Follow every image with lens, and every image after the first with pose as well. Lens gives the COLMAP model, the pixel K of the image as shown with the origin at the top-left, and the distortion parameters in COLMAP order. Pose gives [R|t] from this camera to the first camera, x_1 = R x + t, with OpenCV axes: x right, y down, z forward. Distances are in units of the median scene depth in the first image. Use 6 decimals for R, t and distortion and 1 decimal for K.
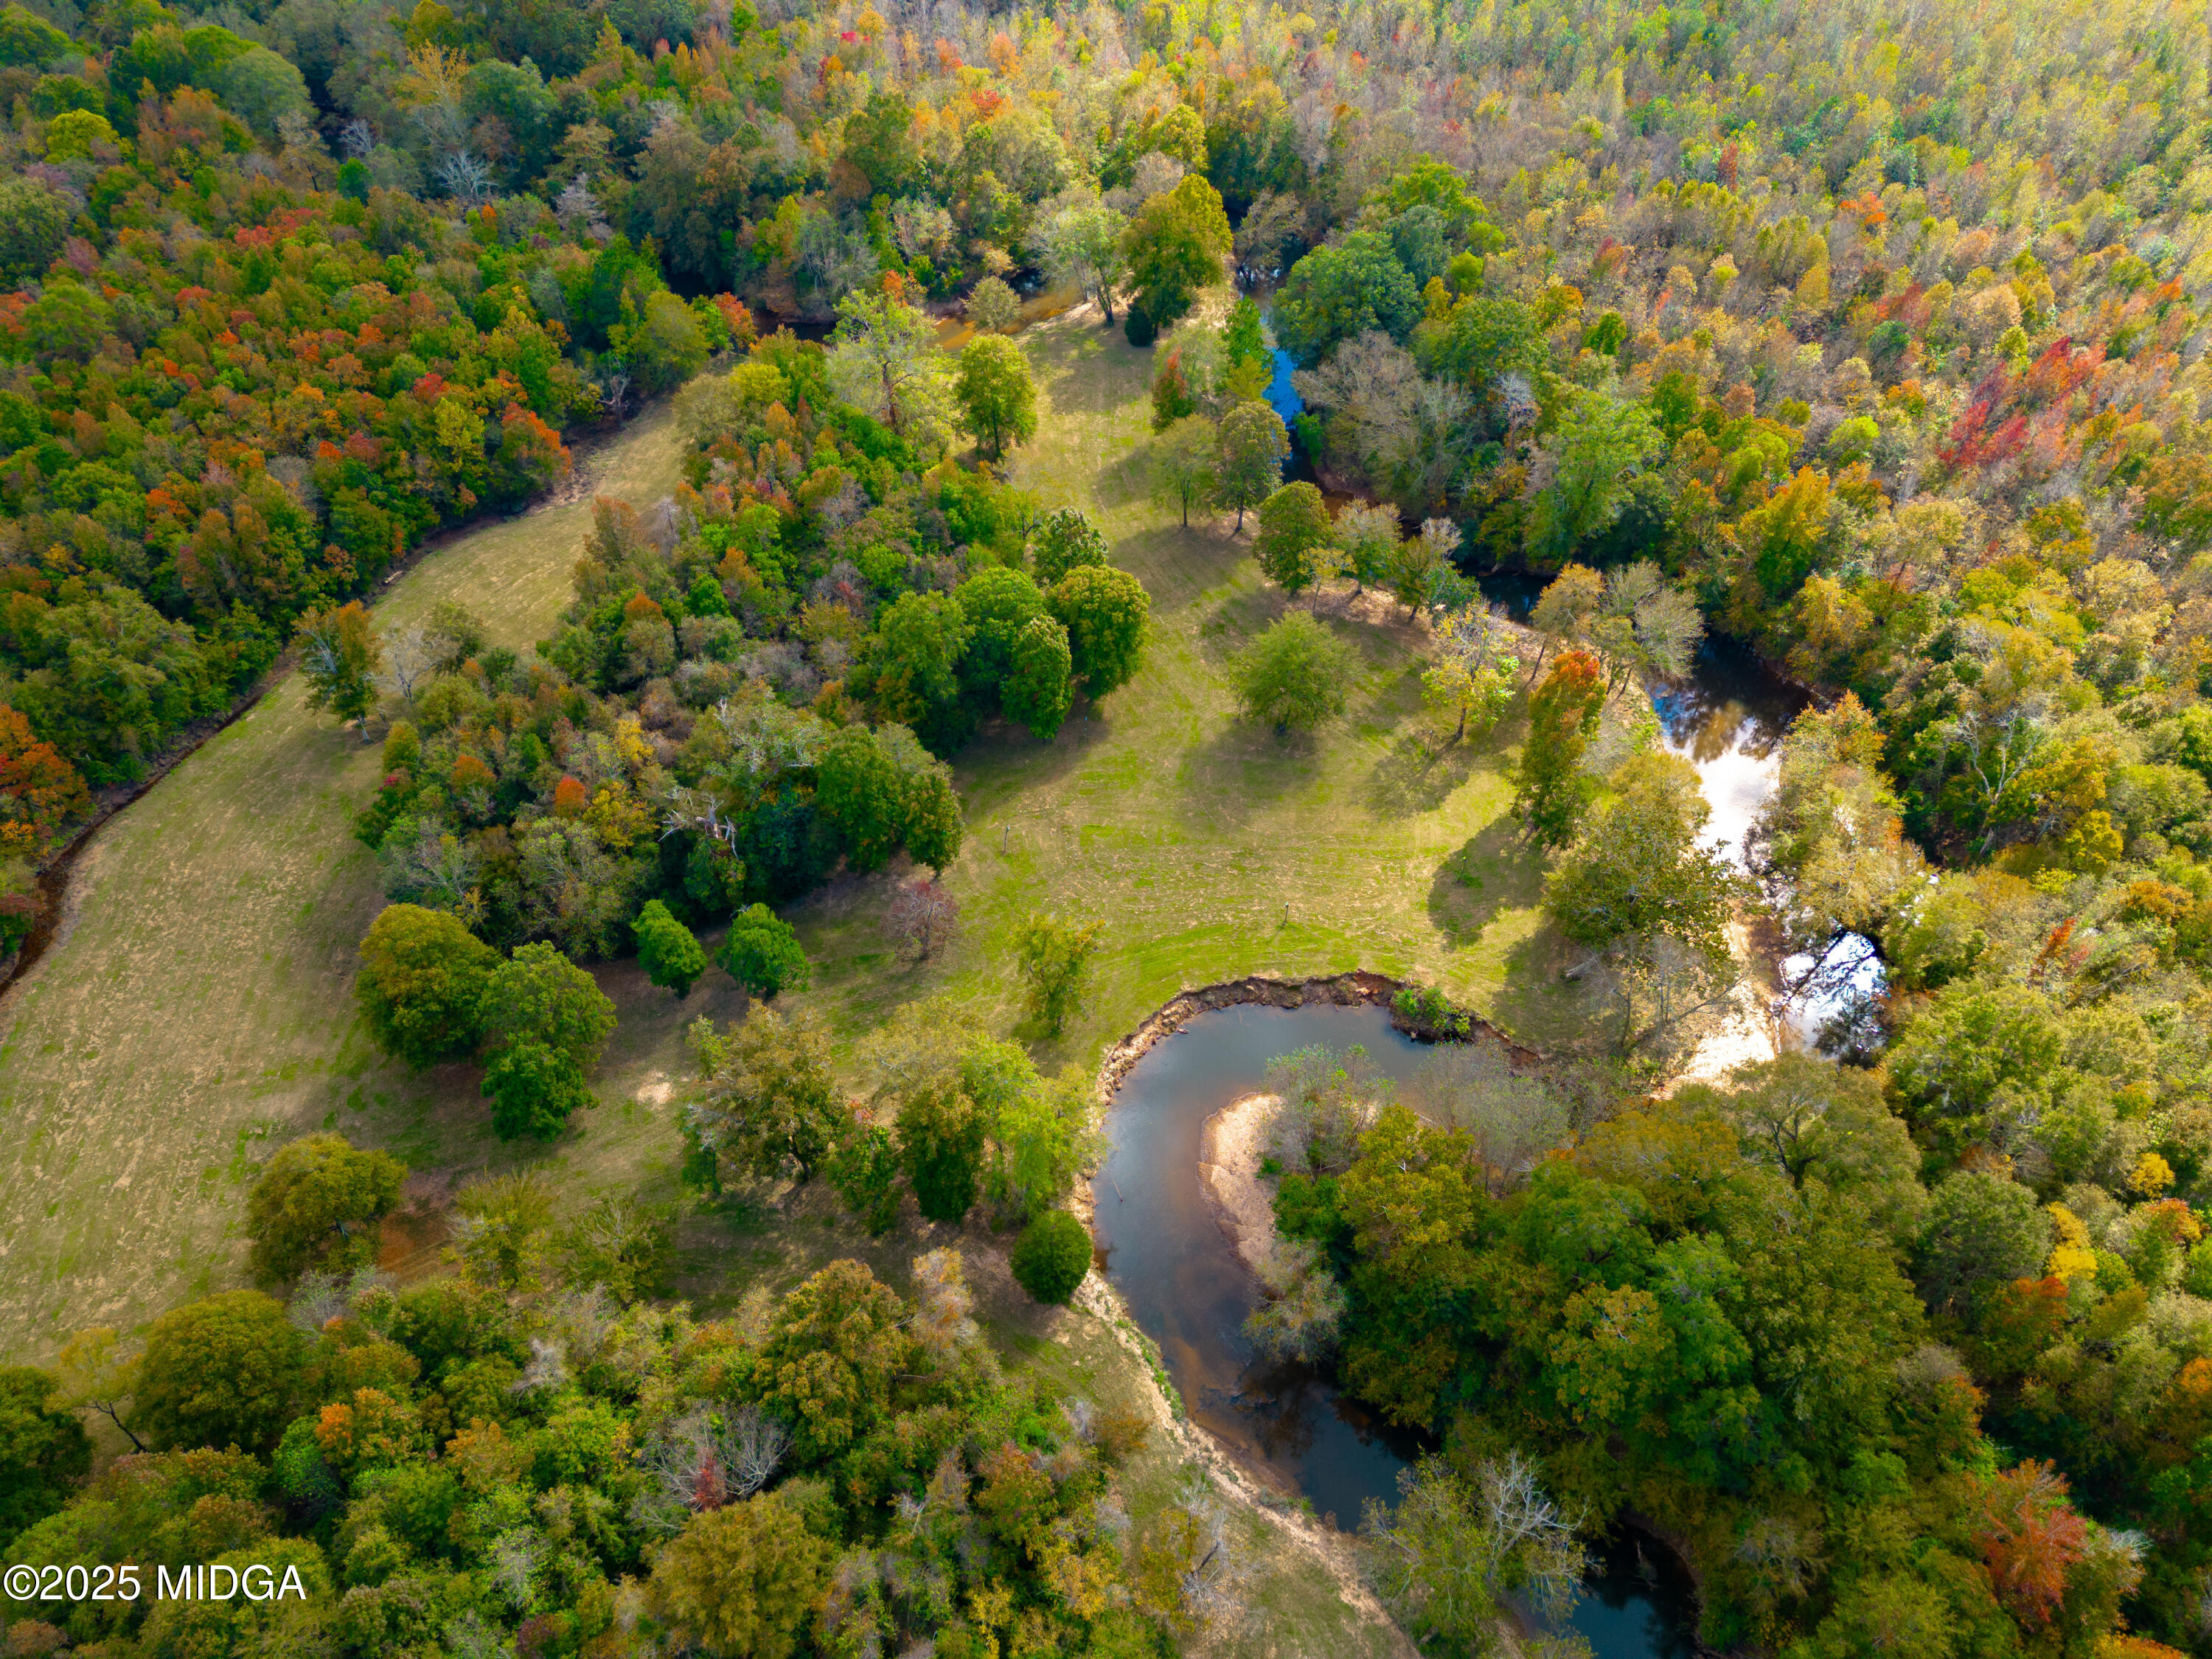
lens RADIAL K [[1556.9, 0, 1106.0], [0, 1556.9, 829.5], [0, 0, 1]] dist [0.096593, -0.094699]
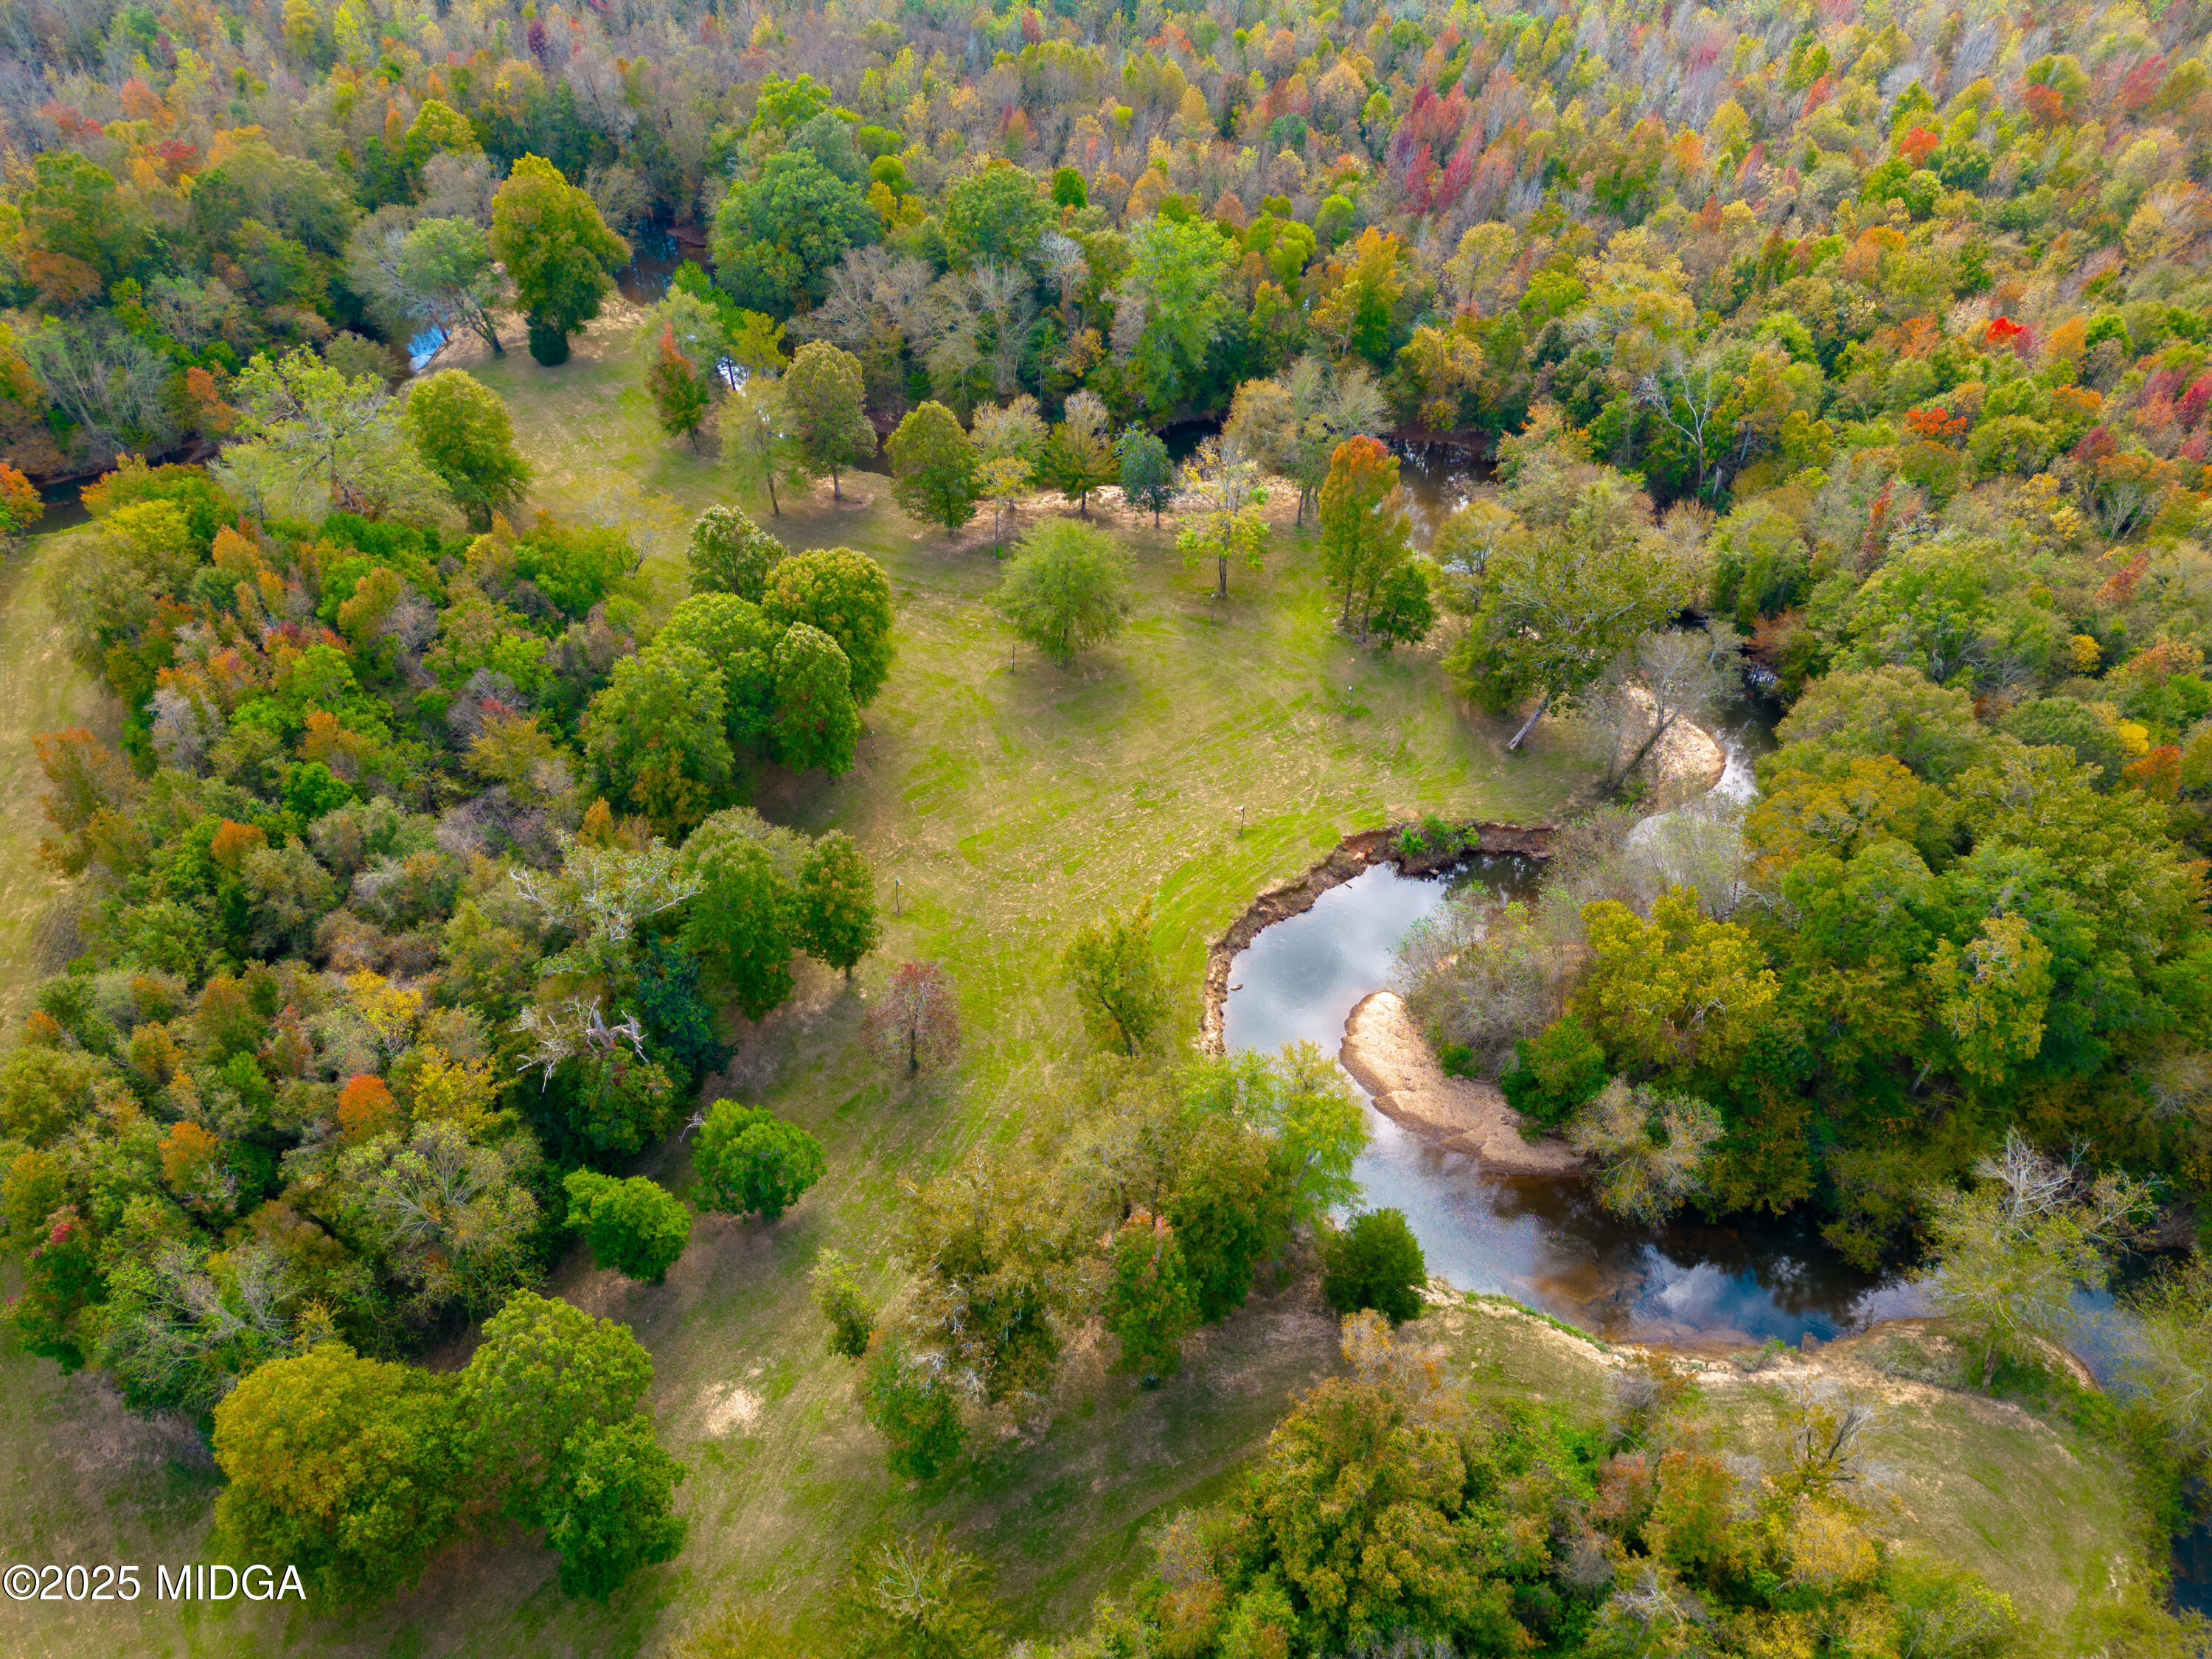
lens RADIAL K [[1556.9, 0, 1106.0], [0, 1556.9, 829.5], [0, 0, 1]] dist [0.096593, -0.094699]
pose [[0.794889, -0.419553, 0.438323, -0.331296], [0.435557, 0.897498, 0.069192, -0.034230], [-0.422424, 0.135914, 0.896150, 0.265130]]
